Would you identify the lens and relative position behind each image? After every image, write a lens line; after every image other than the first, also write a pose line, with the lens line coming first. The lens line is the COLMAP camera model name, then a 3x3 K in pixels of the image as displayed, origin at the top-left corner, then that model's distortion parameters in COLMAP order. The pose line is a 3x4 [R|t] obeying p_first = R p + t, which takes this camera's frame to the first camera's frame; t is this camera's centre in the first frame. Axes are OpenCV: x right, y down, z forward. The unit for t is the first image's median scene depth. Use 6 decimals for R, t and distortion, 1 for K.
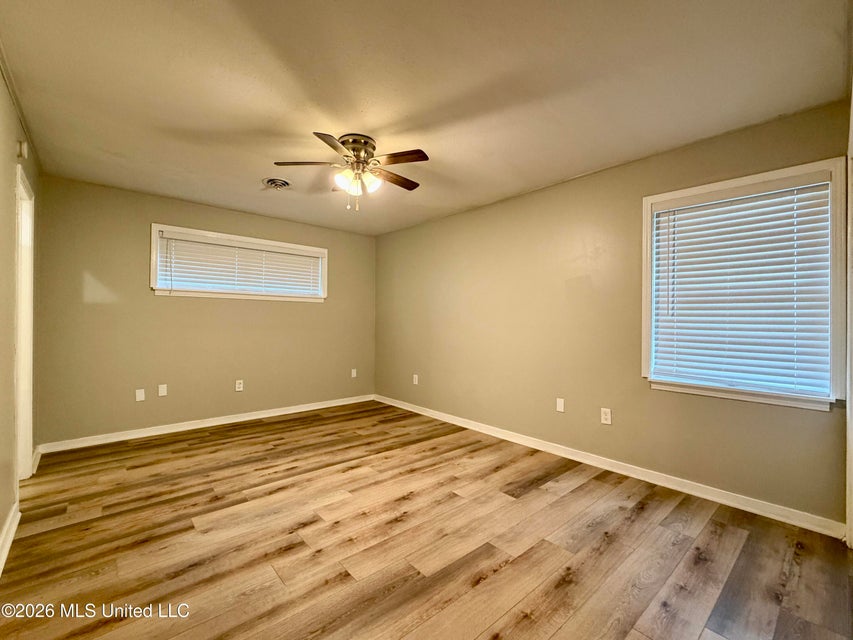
lens RADIAL K [[386.4, 0, 430.8], [0, 386.4, 323.5], [0, 0, 1]] dist [-0.000504, -0.000020]
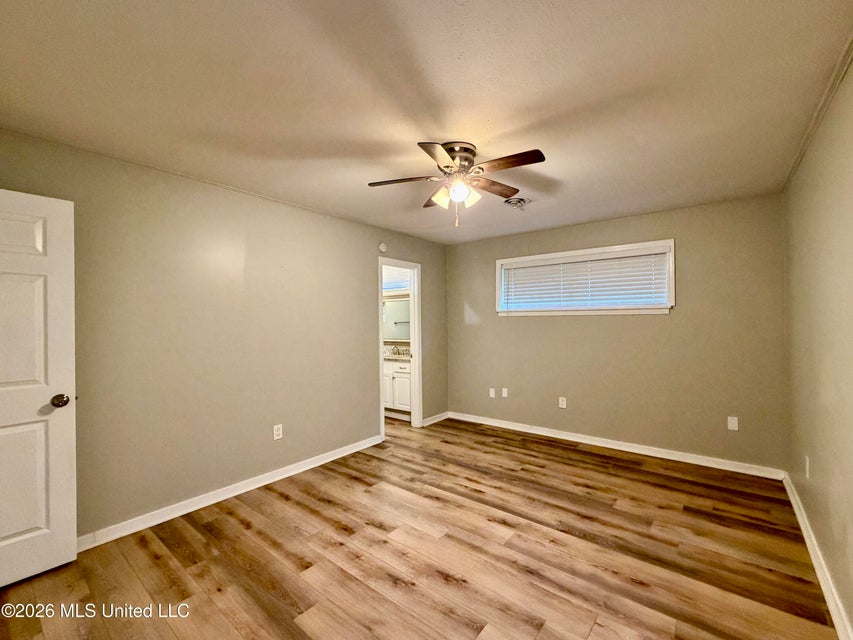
lens RADIAL K [[386.4, 0, 430.5], [0, 386.4, 319.8], [0, 0, 1]] dist [-0.000504, -0.000020]
pose [[0.121985, -0.009913, -0.992482, 0.588586], [0.005852, 0.999940, -0.009268, -0.058339], [0.992515, -0.004677, 0.122035, 0.708674]]
